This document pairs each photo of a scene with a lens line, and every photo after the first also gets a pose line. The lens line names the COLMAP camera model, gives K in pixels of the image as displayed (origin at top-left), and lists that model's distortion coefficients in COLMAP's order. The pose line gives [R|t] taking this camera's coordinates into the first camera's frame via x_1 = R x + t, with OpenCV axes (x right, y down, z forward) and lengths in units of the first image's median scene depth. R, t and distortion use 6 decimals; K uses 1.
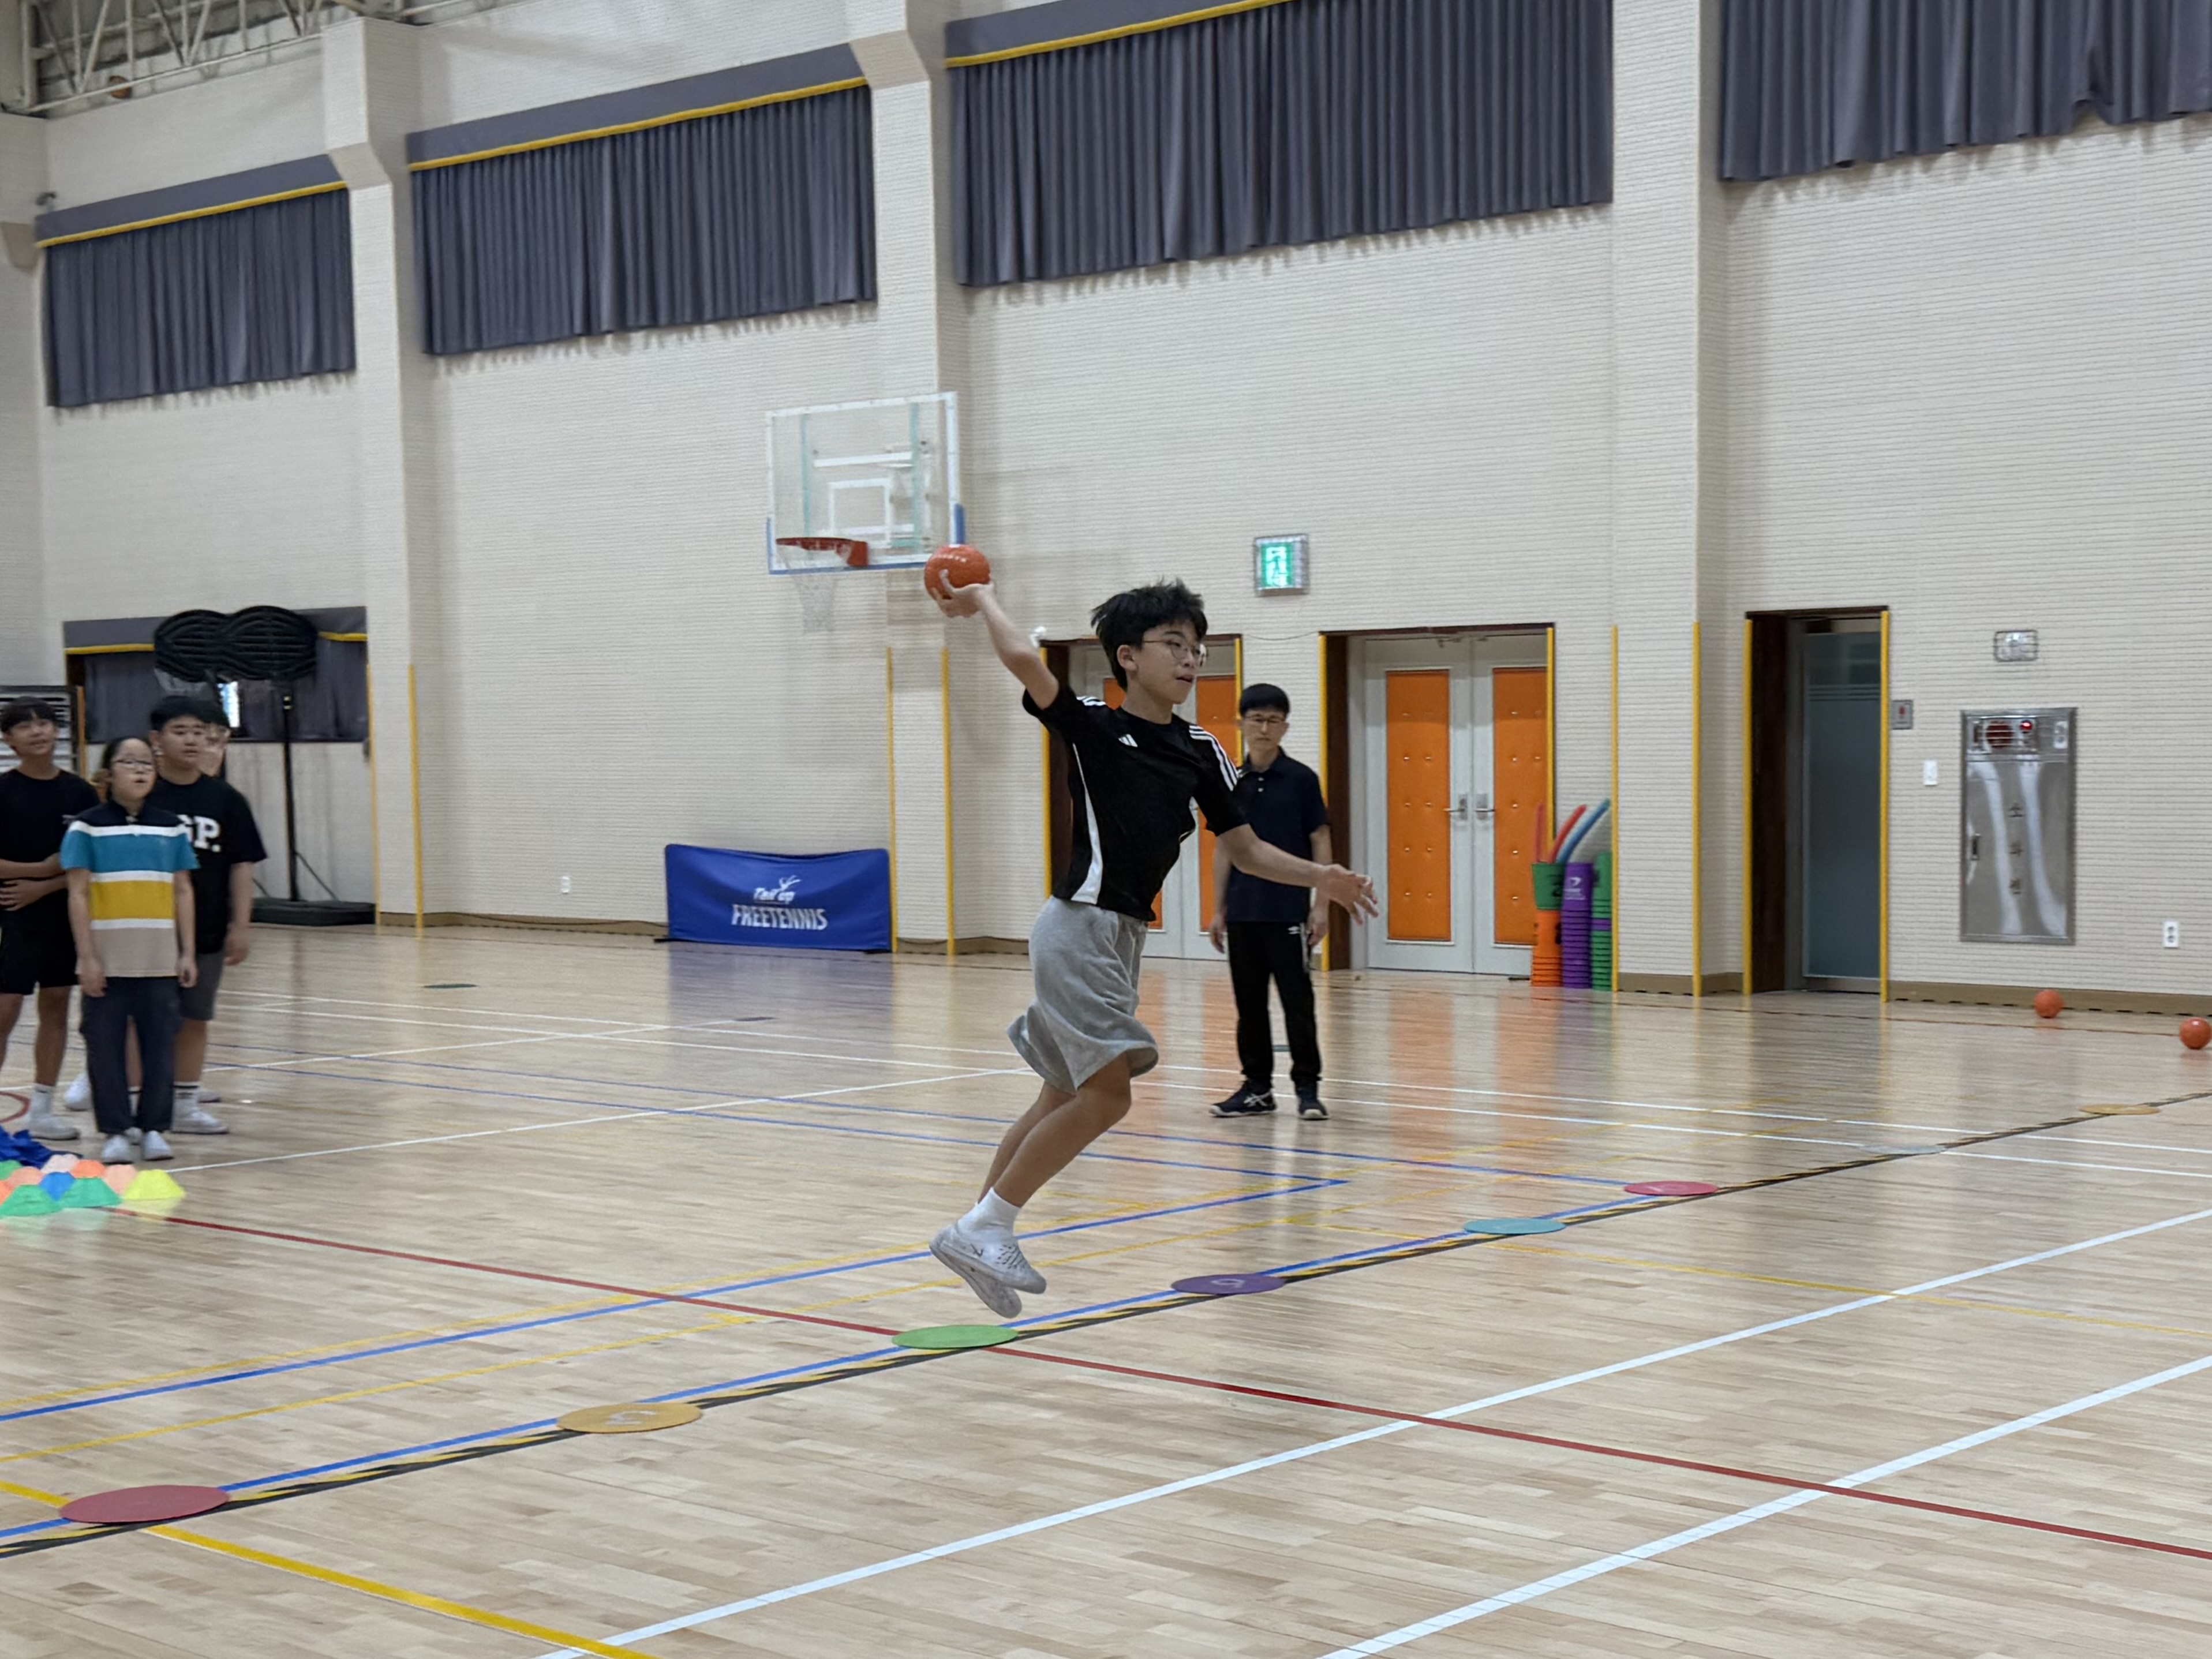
lens RADIAL K [[3398.6, 0, 1310.8], [0, 3398.6, 963.5], [0, 0, 1]] dist [0.047950, 0.000000]
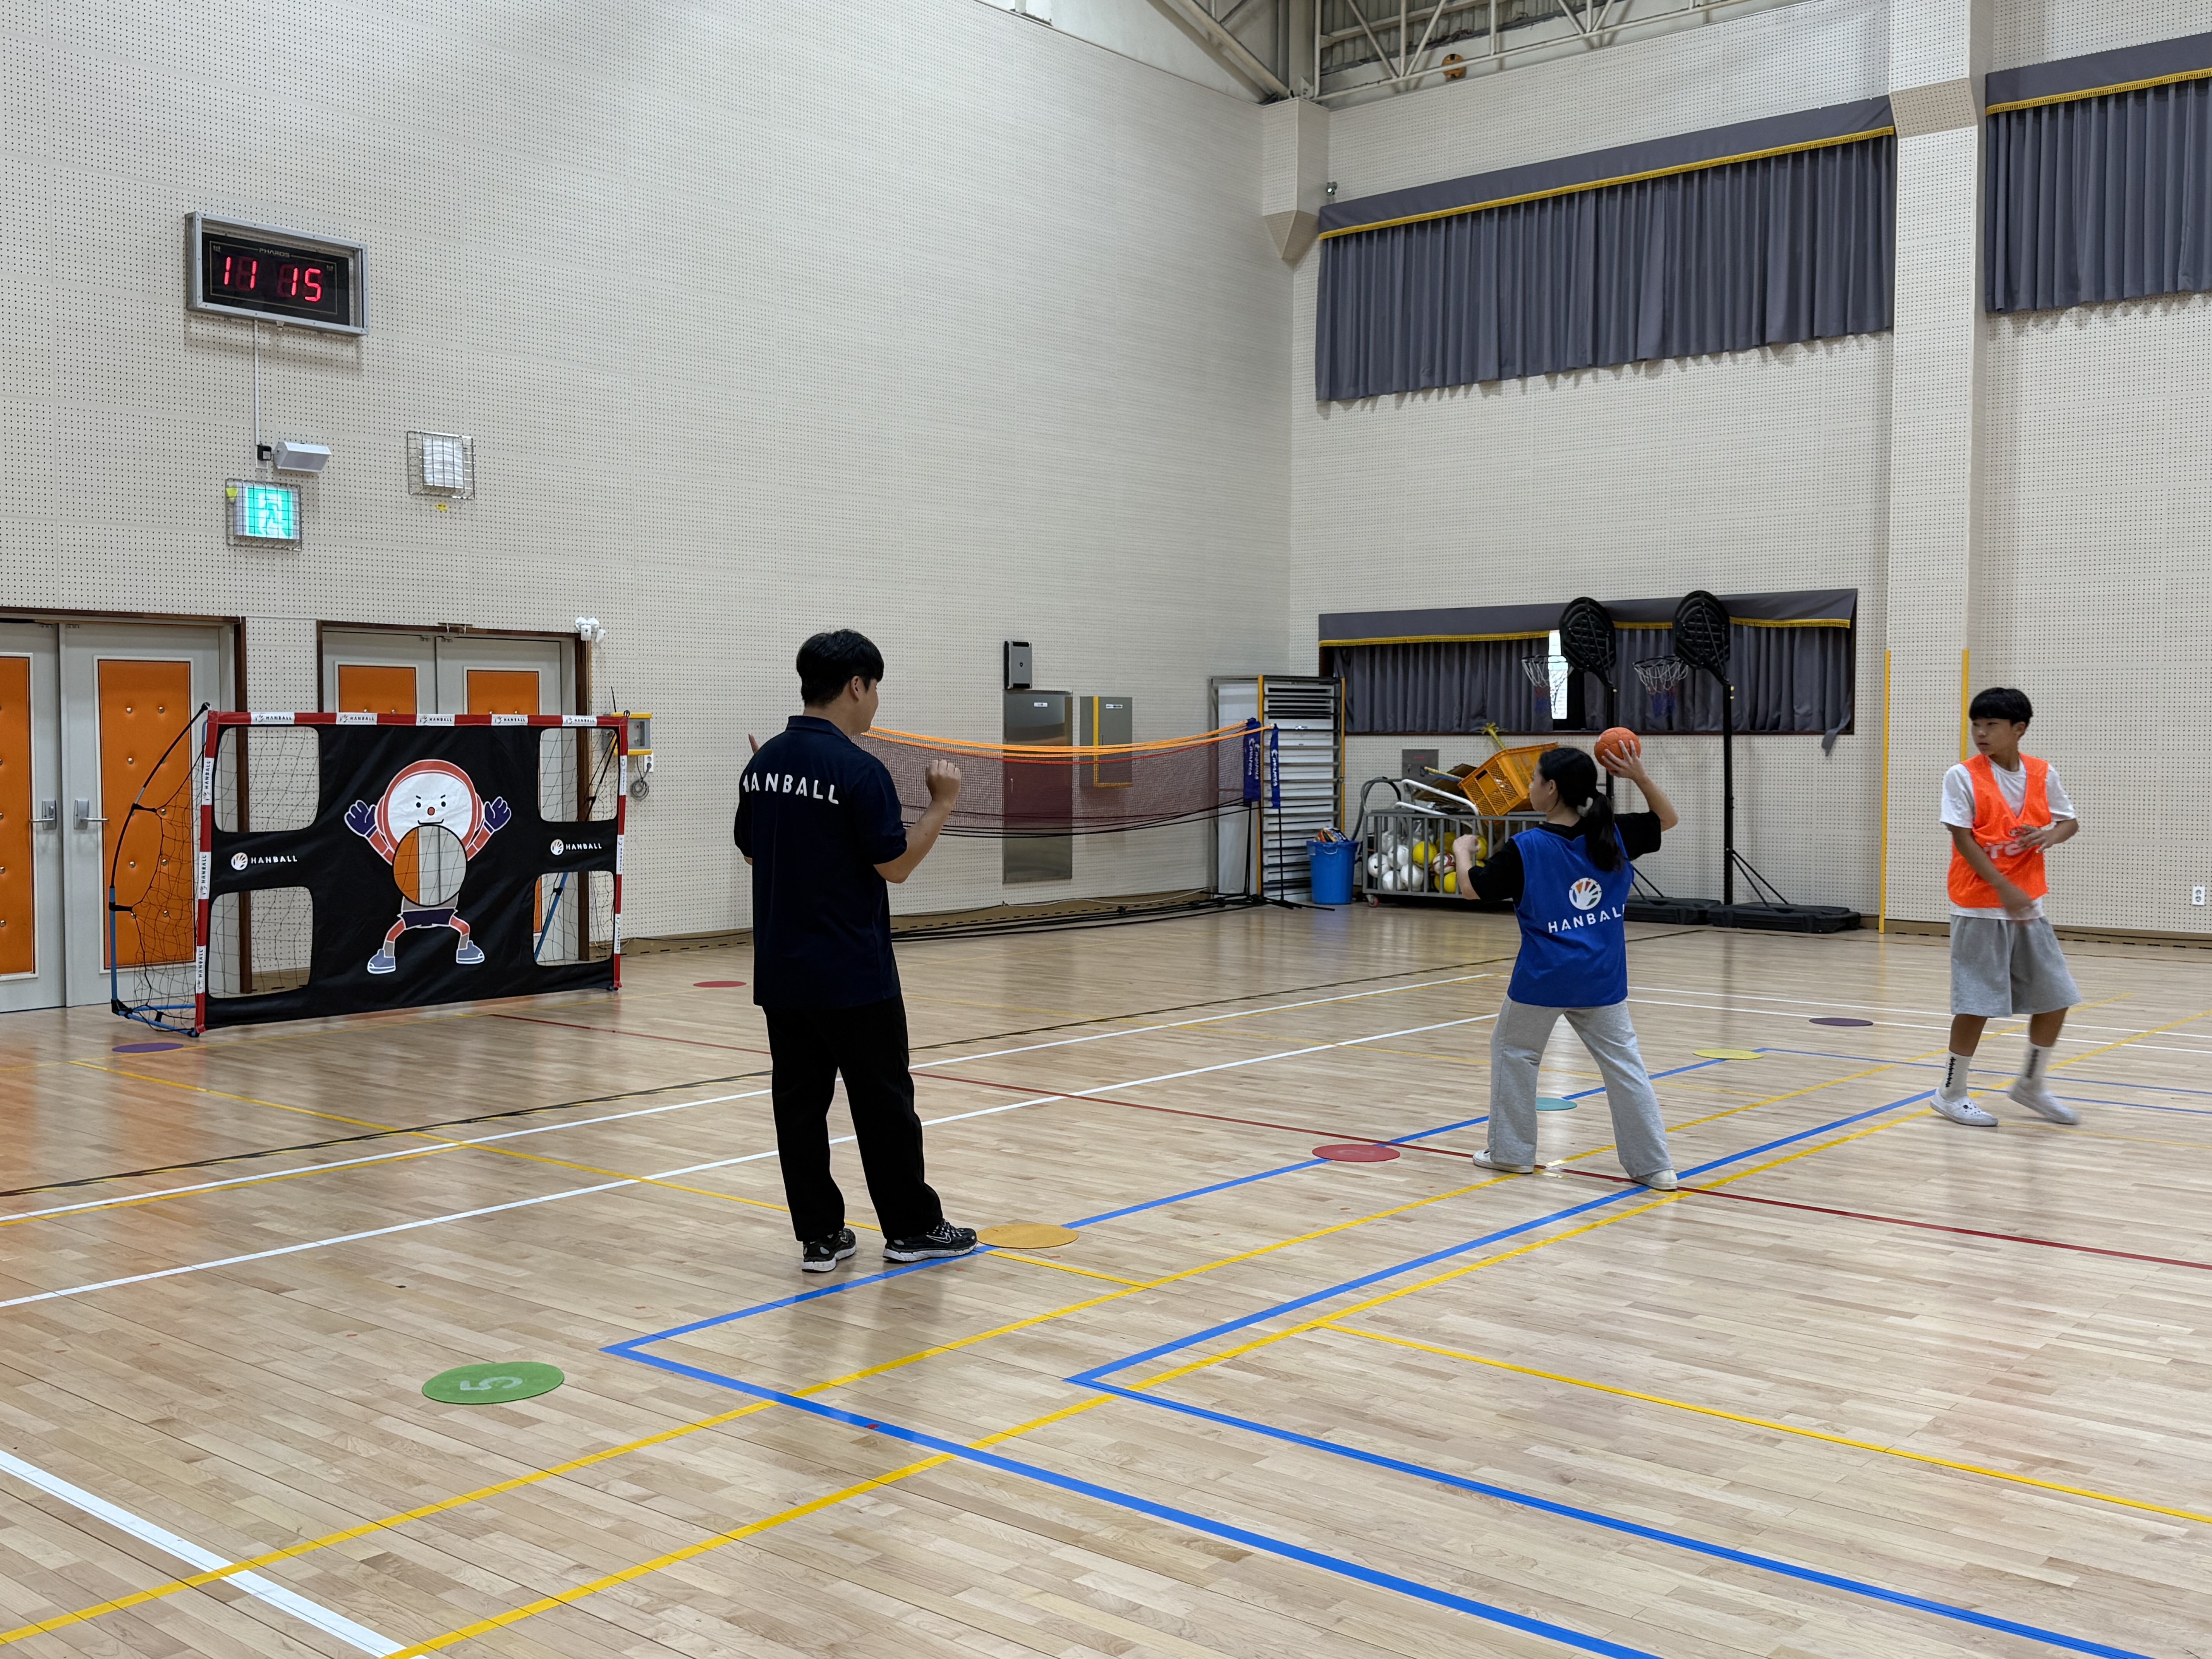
lens RADIAL K [[2095.0, 0, 1085.5], [0, 2095.0, 851.1], [0, 0, 1]] dist [-0.010967, 0.000000]
pose [[0.999824, 0.007023, 0.017370, -0.584972], [-0.006785, 0.999883, -0.013691, -0.028287], [-0.017464, 0.013570, 0.999755, 0.513204]]
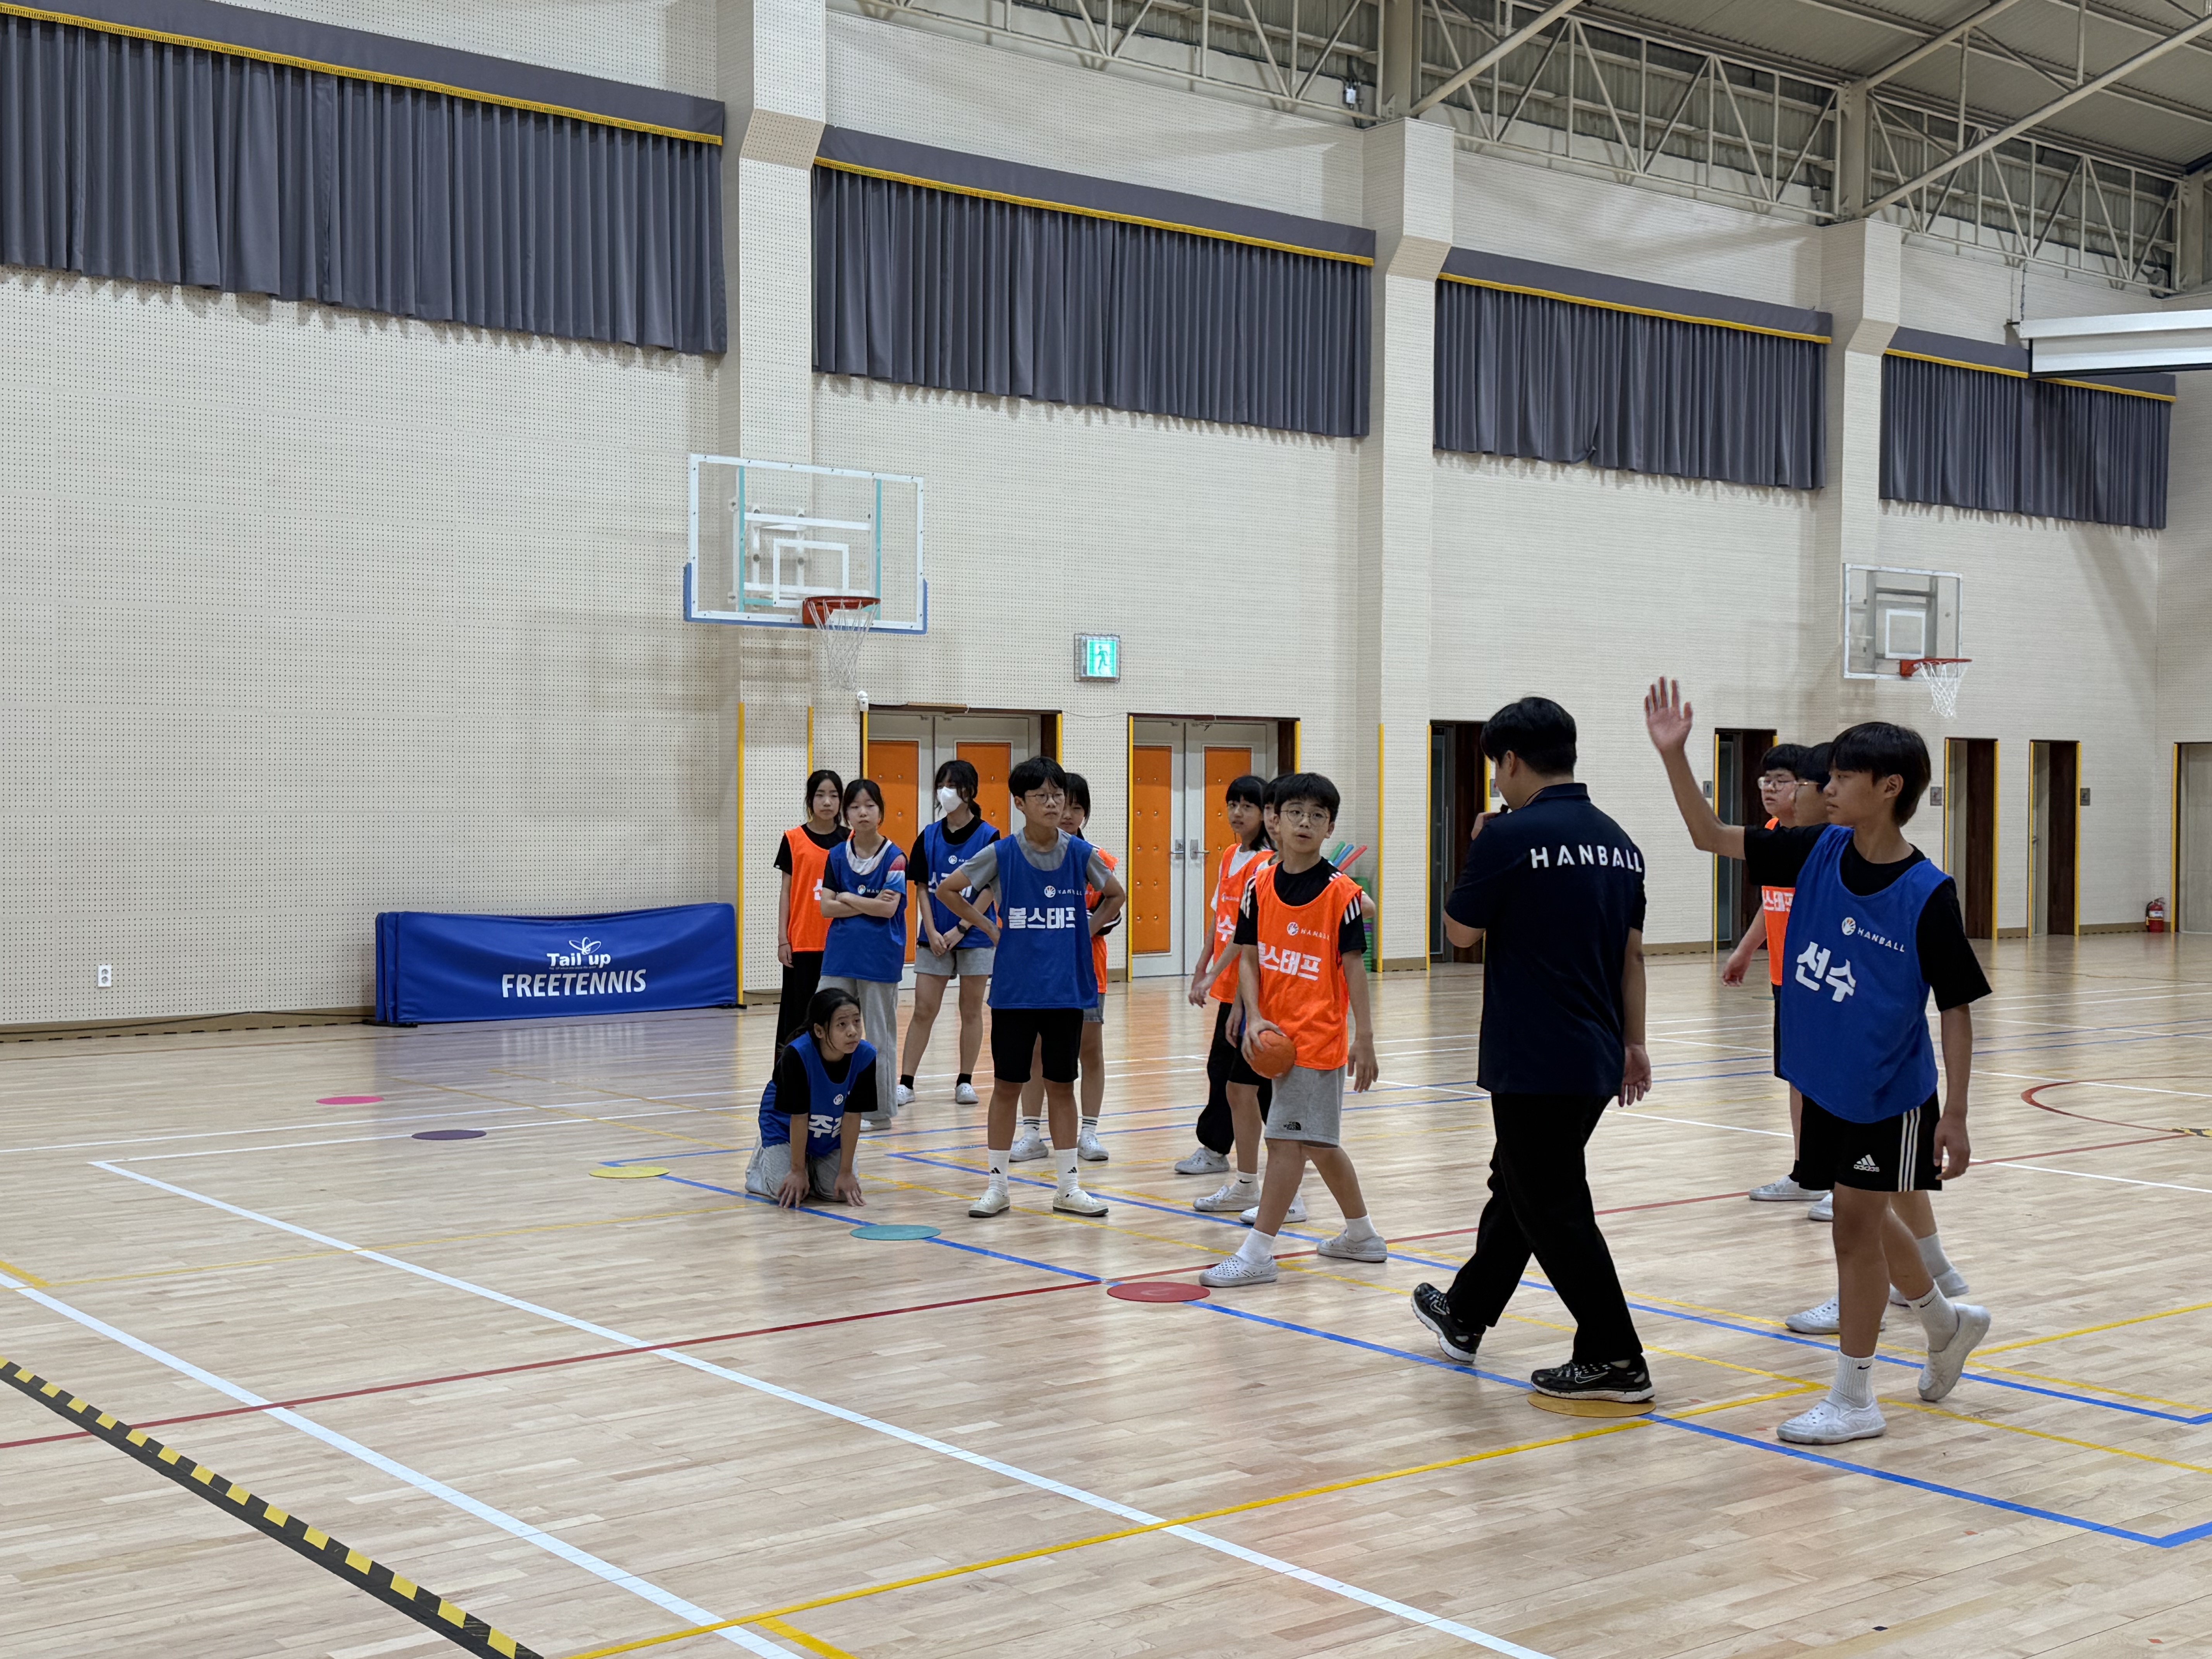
lens RADIAL K [[2639.6, 0, 1099.6], [0, 2639.6, 802.2], [0, 0, 1]] dist [0.048177, 0.000000]
pose [[0.161830, 0.008065, 0.986786, -0.886243], [0.059821, 0.998047, -0.017967, -0.043457], [-0.985004, 0.061938, 0.161032, 0.779601]]
